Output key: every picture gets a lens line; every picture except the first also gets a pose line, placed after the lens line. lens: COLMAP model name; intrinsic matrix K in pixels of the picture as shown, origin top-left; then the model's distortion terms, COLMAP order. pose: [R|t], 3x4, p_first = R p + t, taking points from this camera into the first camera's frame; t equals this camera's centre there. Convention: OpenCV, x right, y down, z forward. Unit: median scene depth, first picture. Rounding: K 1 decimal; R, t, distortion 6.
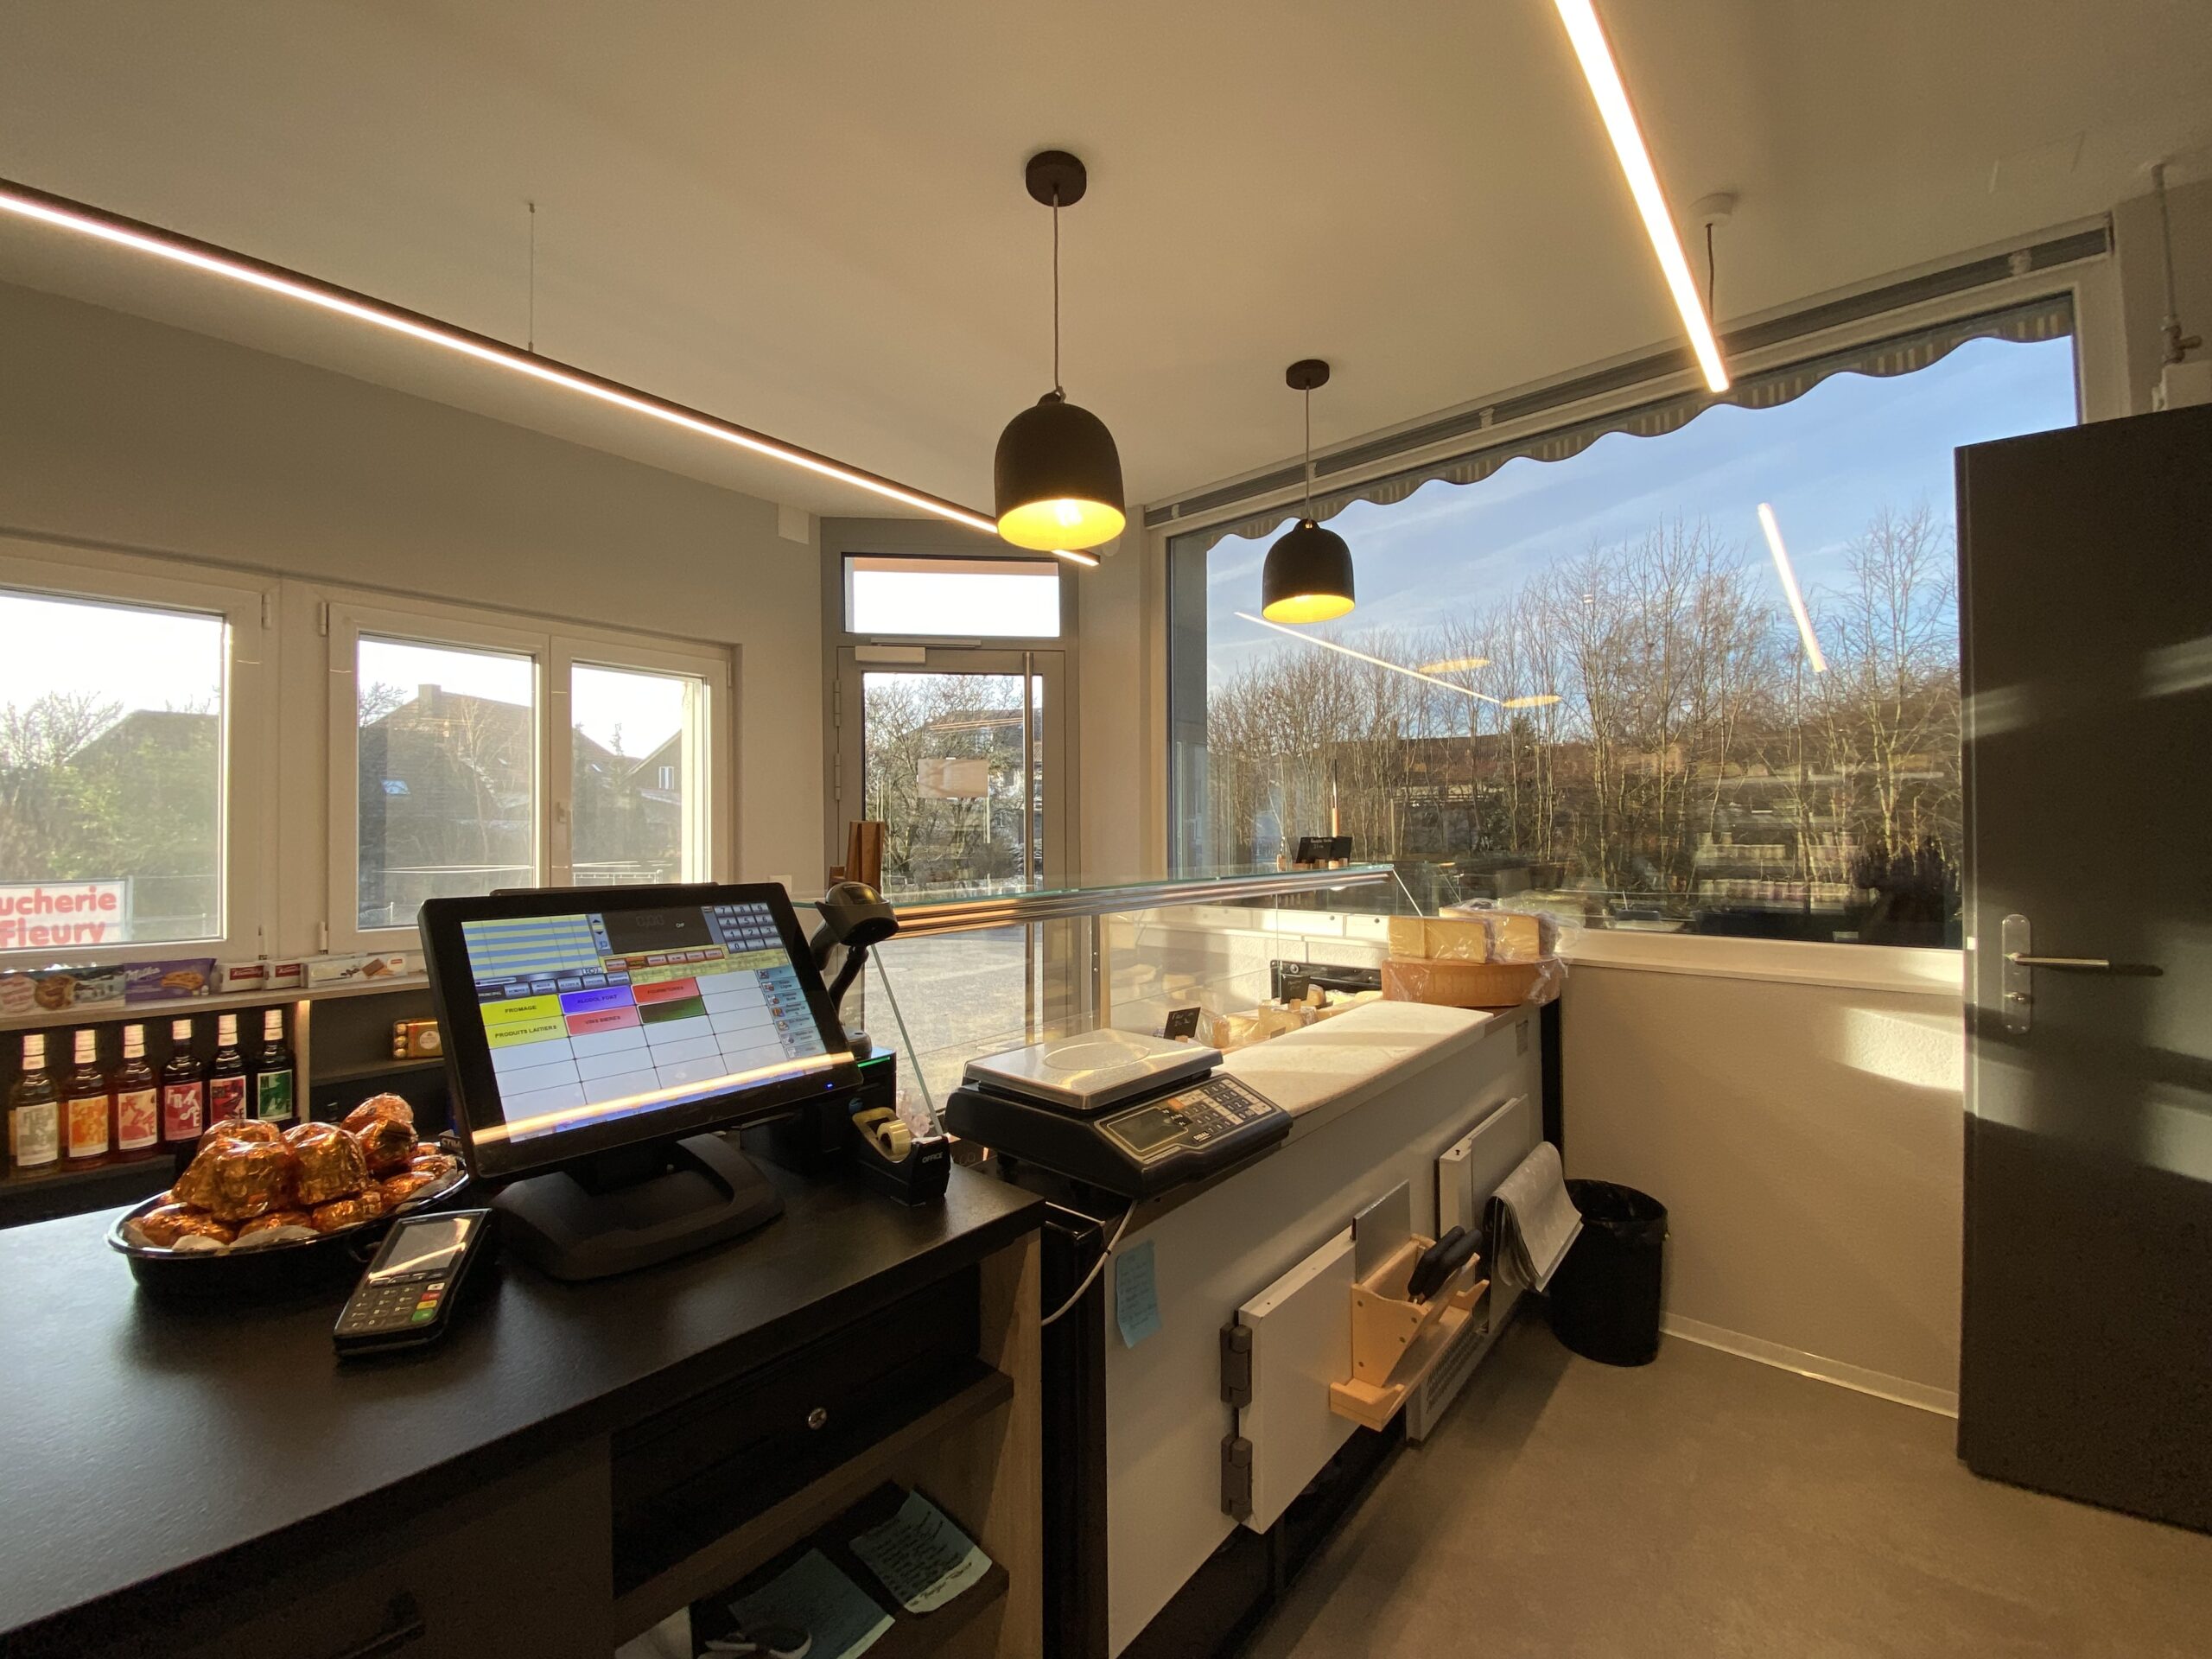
lens RADIAL K [[895.5, 0, 1106.0], [0, 895.5, 829.5], [0, 0, 1]] dist [0.000318, -0.013587]
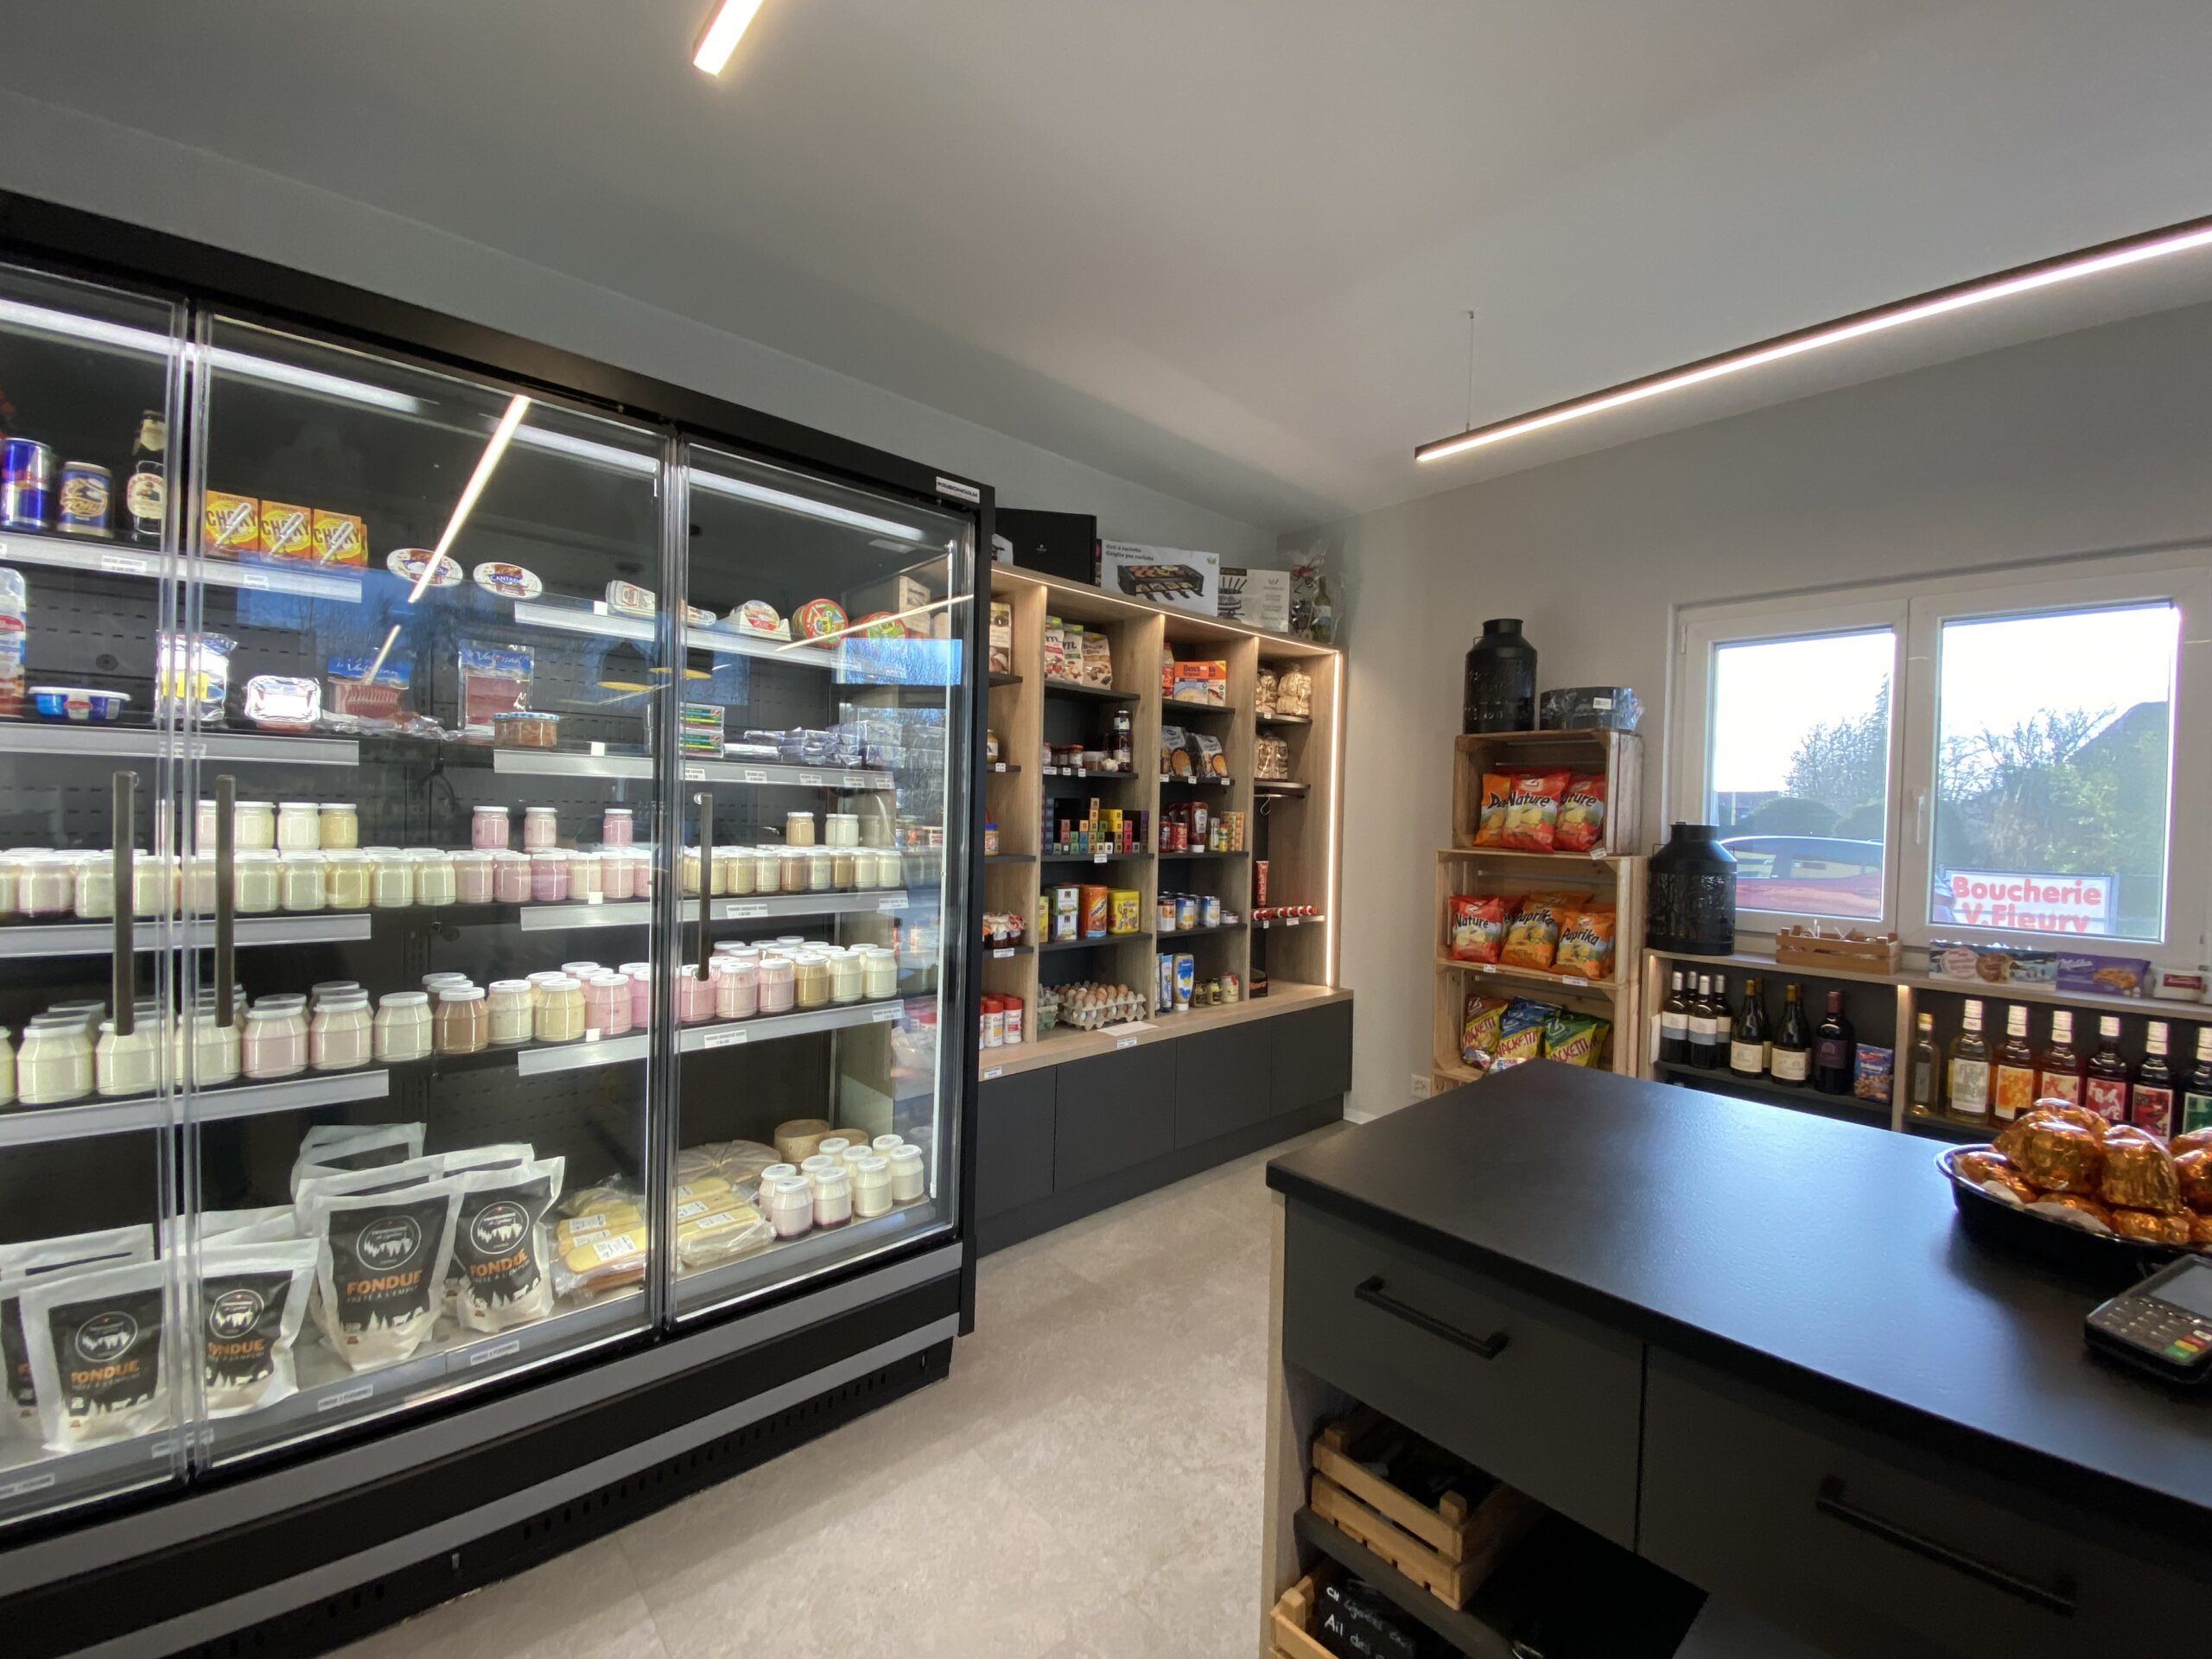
lens RADIAL K [[879.0, 0, 1106.0], [0, 879.0, 829.5], [0, 0, 1]] dist [0.032445, -0.027808]
pose [[-0.134501, 0.018802, -0.990735, 0.084778], [-0.014280, 0.999679, 0.020911, -0.000404], [0.990811, 0.016960, -0.134189, -0.000155]]
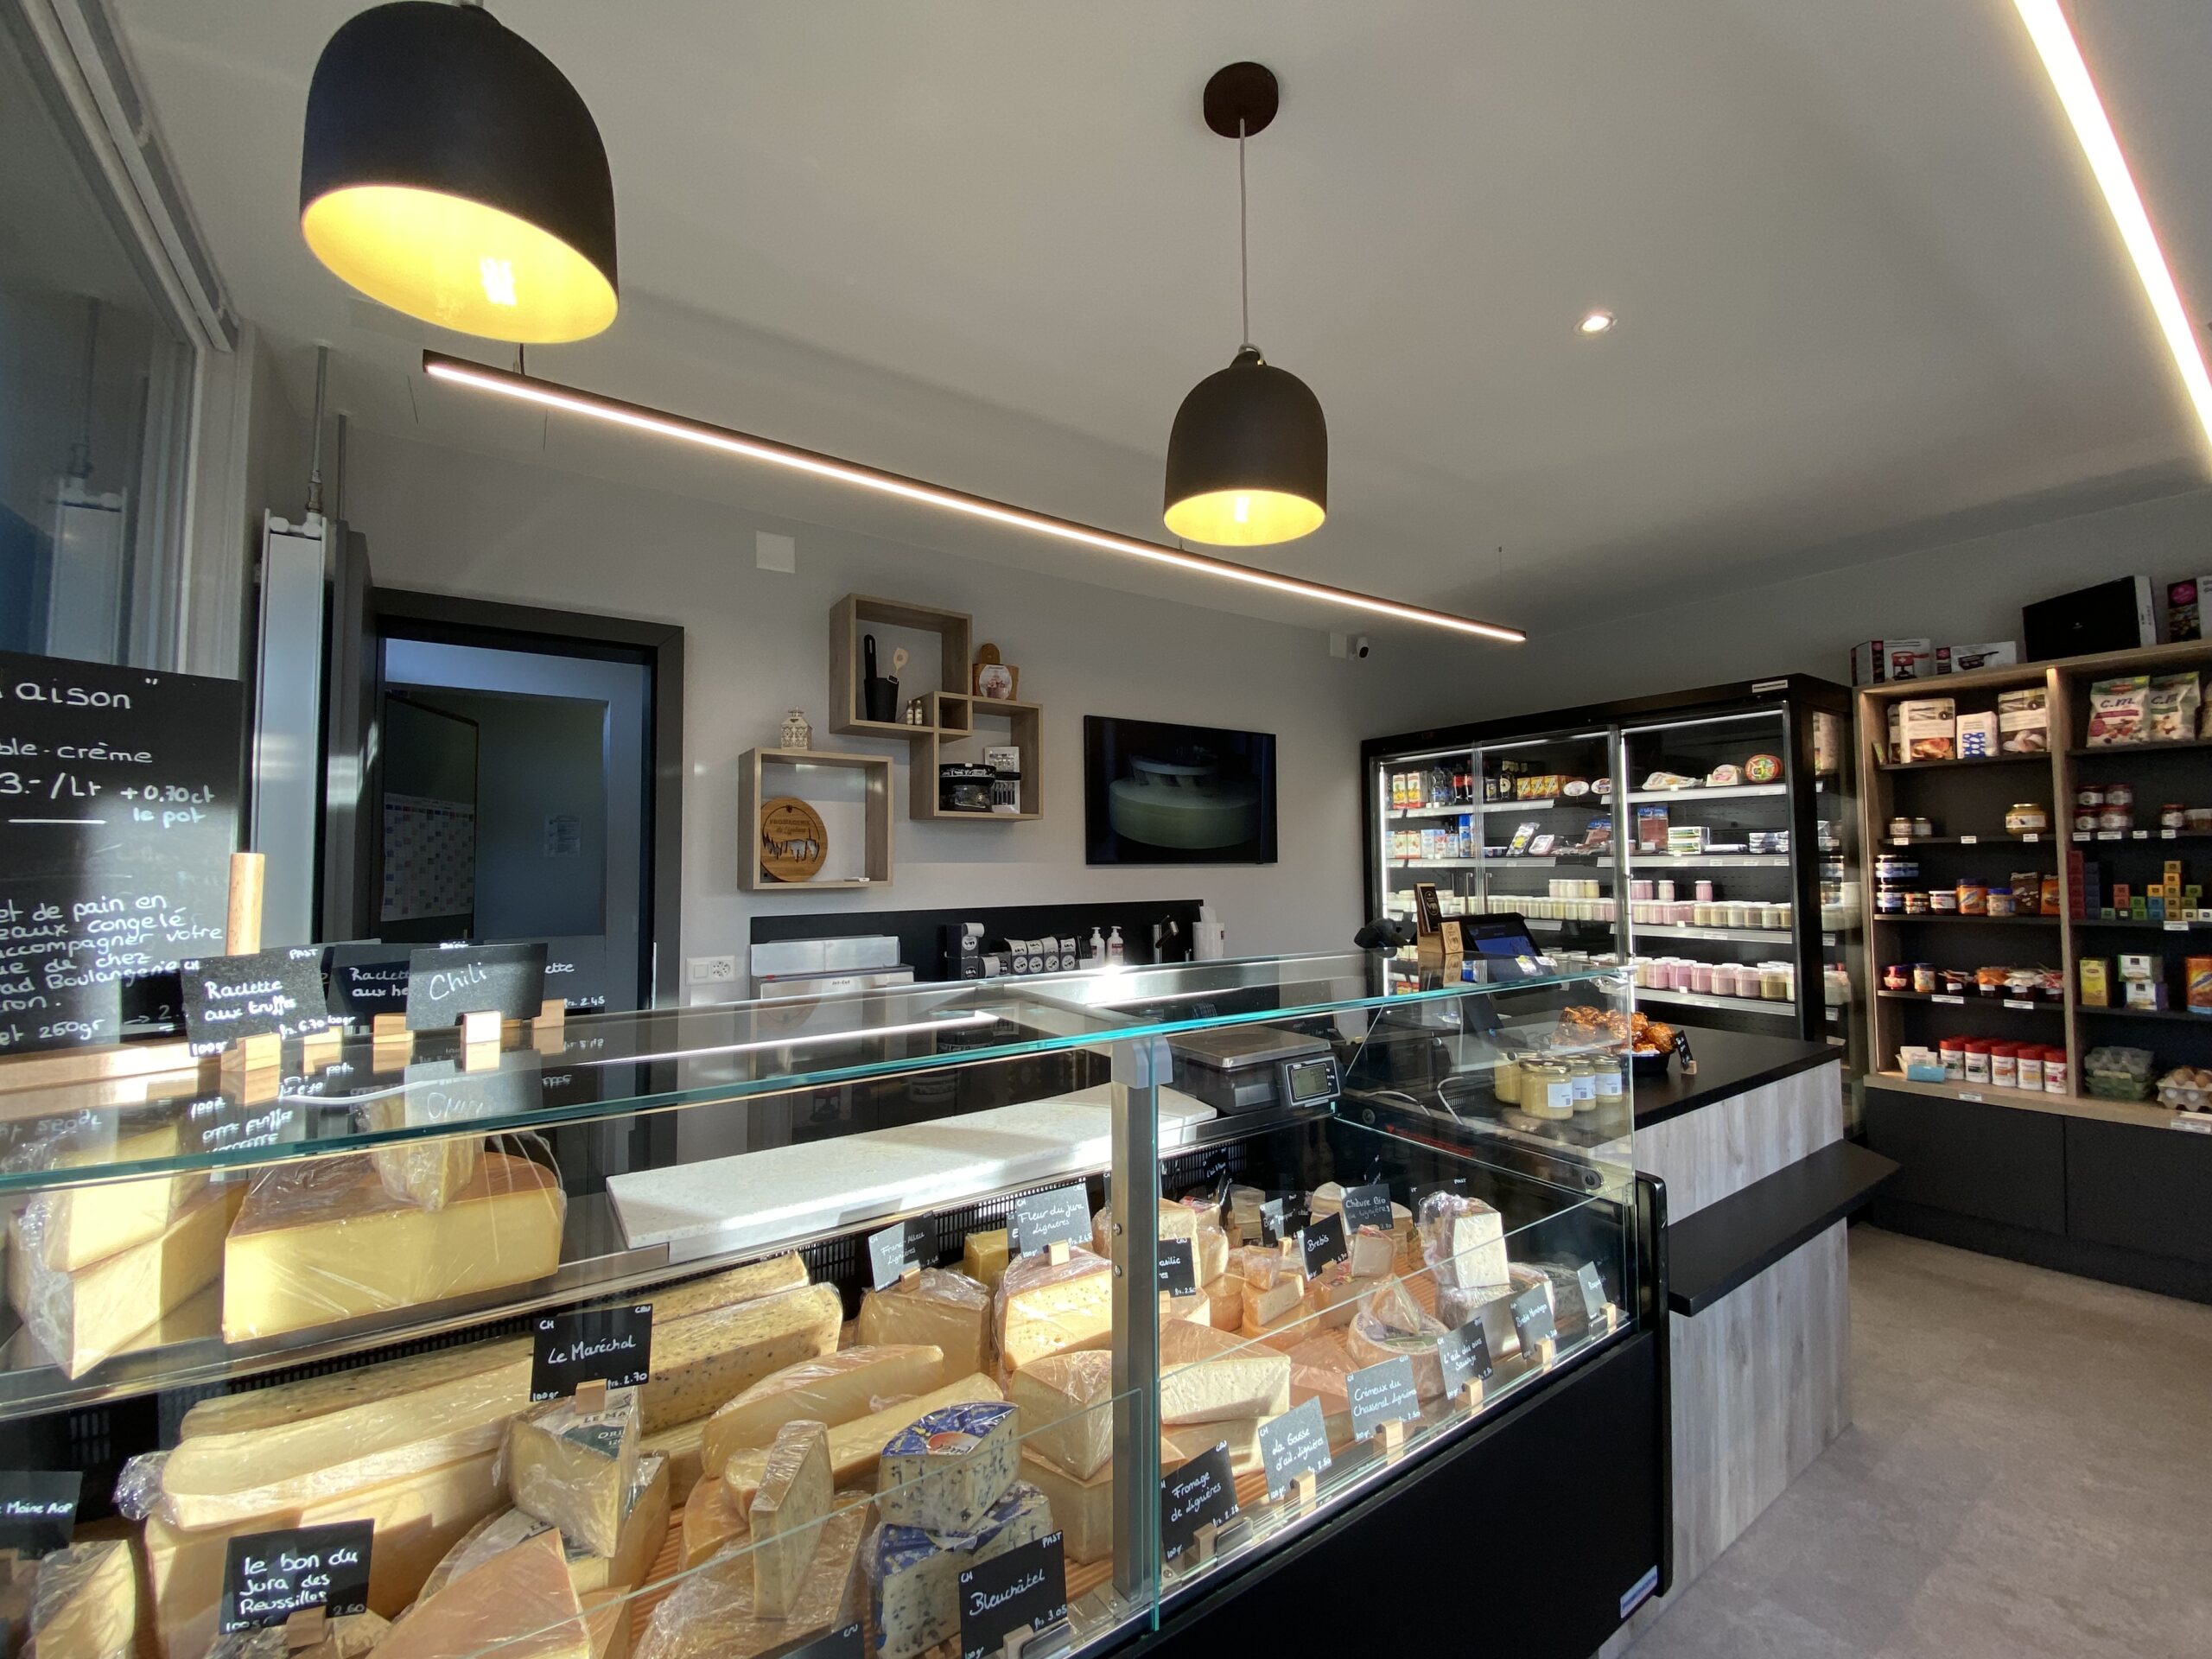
lens RADIAL K [[879.0, 0, 1106.0], [0, 879.0, 829.5], [0, 0, 1]] dist [0.032445, -0.027808]
pose [[-0.961858, 0.025534, 0.272356, -0.118144], [0.011151, 0.998466, -0.054228, -0.014976], [-0.273322, -0.049123, -0.960667, 1.431713]]
